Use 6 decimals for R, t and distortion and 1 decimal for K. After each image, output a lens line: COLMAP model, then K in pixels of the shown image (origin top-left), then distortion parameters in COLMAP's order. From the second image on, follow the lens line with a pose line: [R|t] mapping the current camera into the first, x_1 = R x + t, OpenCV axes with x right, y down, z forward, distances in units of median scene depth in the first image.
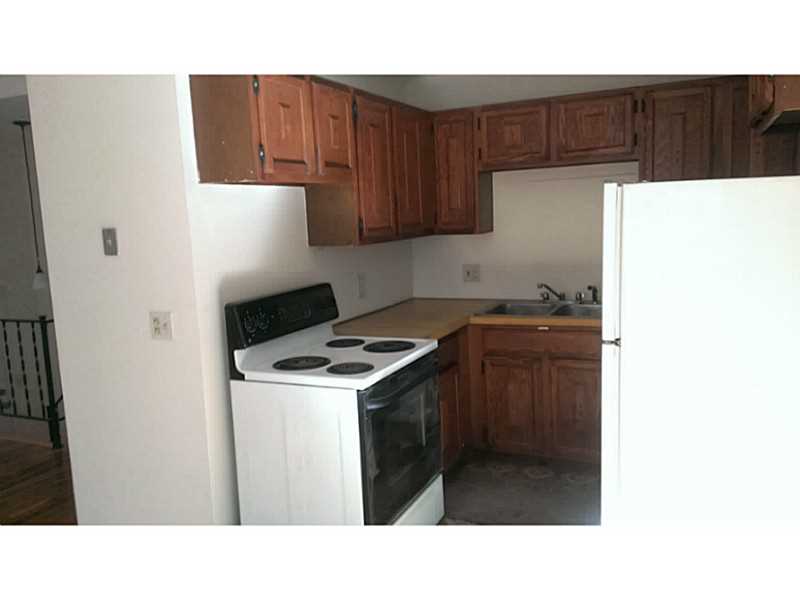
lens RADIAL K [[641.6, 0, 402.2], [0, 641.6, 294.5], [0, 0, 1]] dist [0.162841, -0.263618]
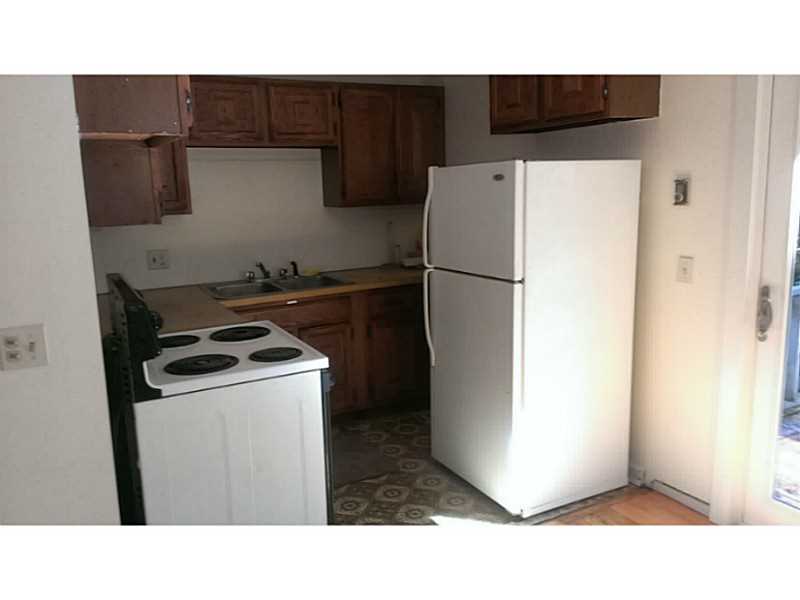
lens RADIAL K [[641.6, 0, 402.2], [0, 641.6, 294.5], [0, 0, 1]] dist [0.162841, -0.263618]
pose [[0.614116, -0.114245, 0.780903, -0.641715], [0.109027, 0.992261, 0.059425, -0.003647], [-0.781649, 0.048646, 0.621819, 0.280647]]
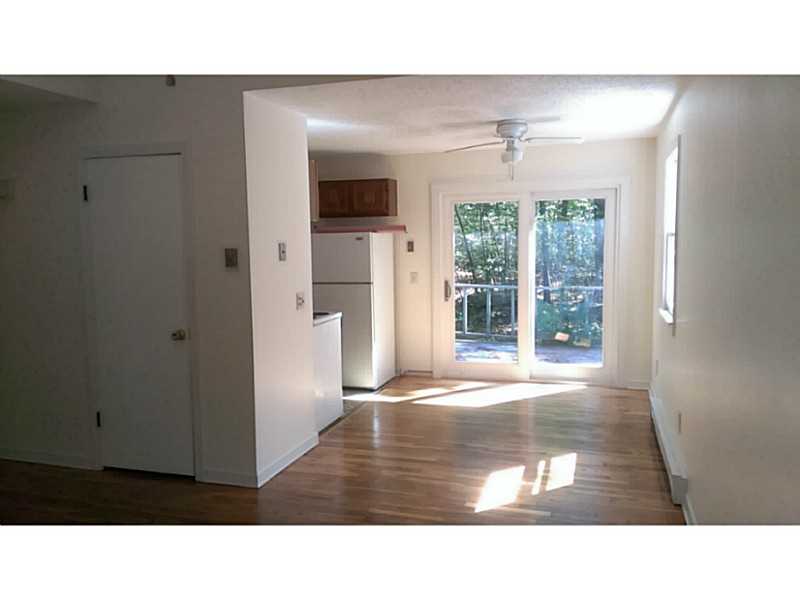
lens RADIAL K [[641.6, 0, 402.2], [0, 641.6, 294.5], [0, 0, 1]] dist [0.162841, -0.263618]
pose [[-0.117851, -0.046287, 0.991952, -2.100425], [0.152747, 0.986180, 0.064165, -0.037213], [-0.981213, 0.159079, -0.109152, 0.930738]]
